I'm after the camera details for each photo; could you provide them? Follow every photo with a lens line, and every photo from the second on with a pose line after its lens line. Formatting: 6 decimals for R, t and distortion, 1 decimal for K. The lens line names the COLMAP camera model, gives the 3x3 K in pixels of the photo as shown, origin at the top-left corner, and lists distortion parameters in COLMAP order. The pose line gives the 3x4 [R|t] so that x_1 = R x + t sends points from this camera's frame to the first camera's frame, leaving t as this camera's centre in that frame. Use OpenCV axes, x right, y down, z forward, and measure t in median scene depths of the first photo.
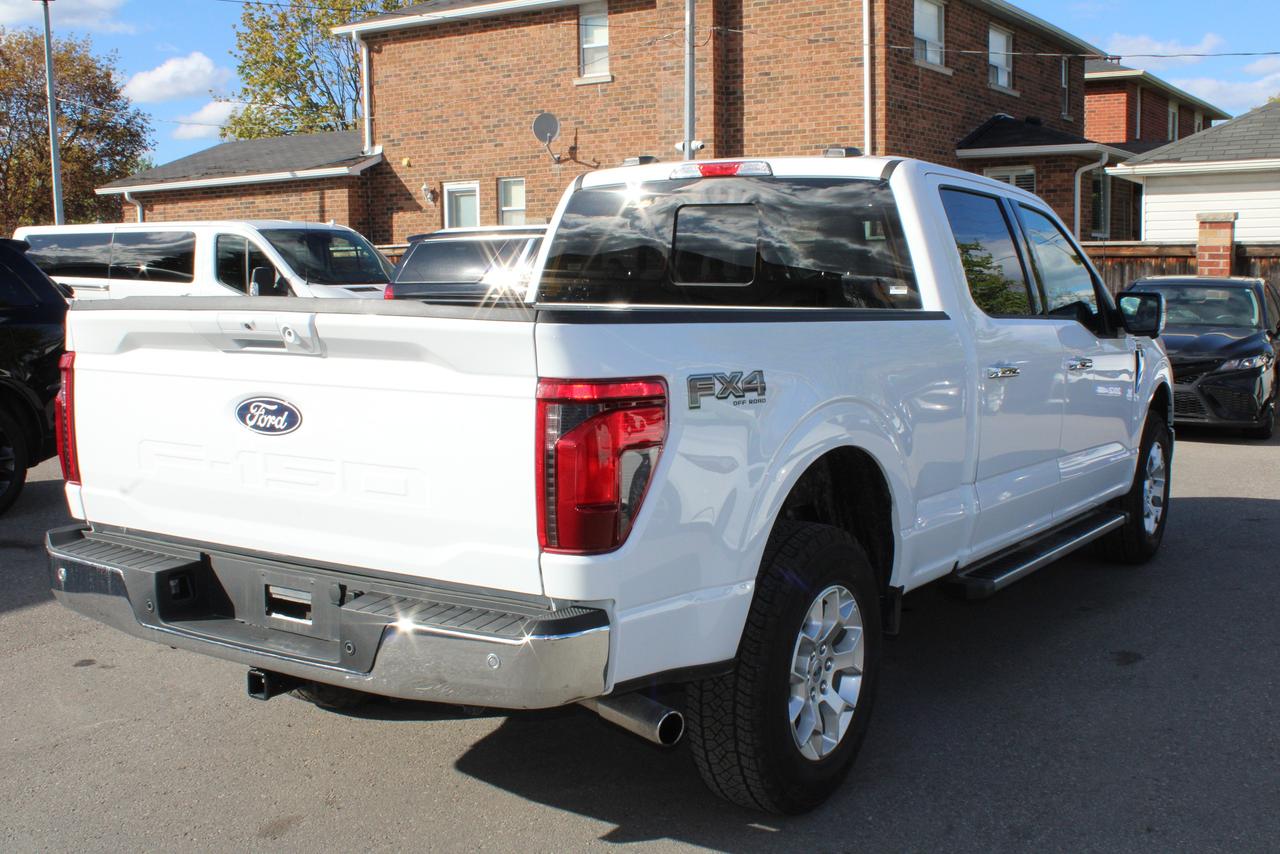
lens RADIAL K [[1422.2, 0, 635.2], [0, 1422.2, 427.2], [0, 0, 1]] dist [-0.086324, 0.000000]
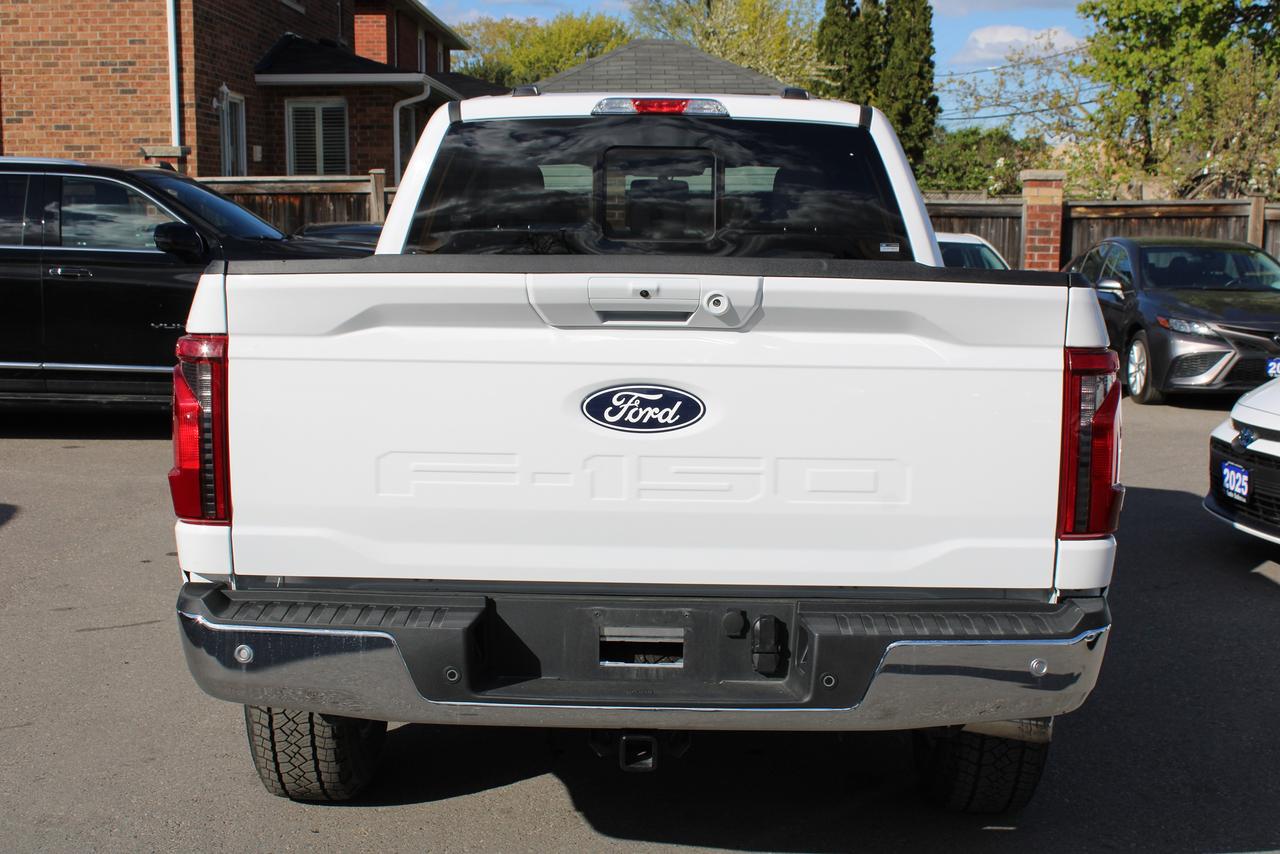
lens RADIAL K [[1707.3, 0, 641.4], [0, 1707.3, 427.8], [0, 0, 1]] dist [-0.042785, 0.000000]
pose [[0.845879, -0.055359, 0.530495, -0.135891], [0.049143, 0.998458, 0.025833, -0.003848], [-0.531107, 0.004218, 0.847294, 0.035146]]
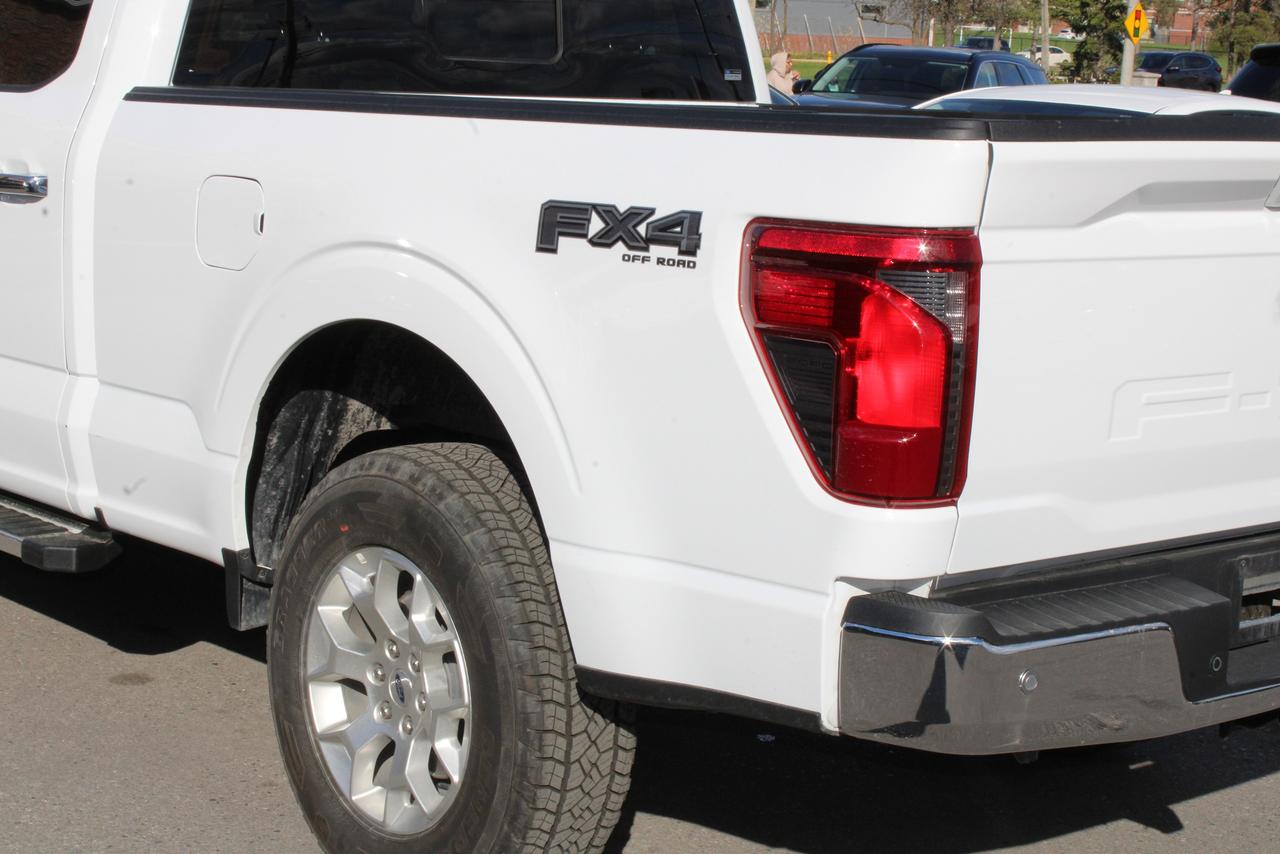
lens RADIAL K [[2313.9, 0, 638.8], [0, 2313.9, 419.3], [0, 0, 1]] dist [0.026149, 0.000000]
pose [[0.263955, -0.142866, 0.953896, -0.240169], [0.057636, 0.989538, 0.132256, -0.020206], [-0.962811, 0.020069, 0.269428, 0.181024]]
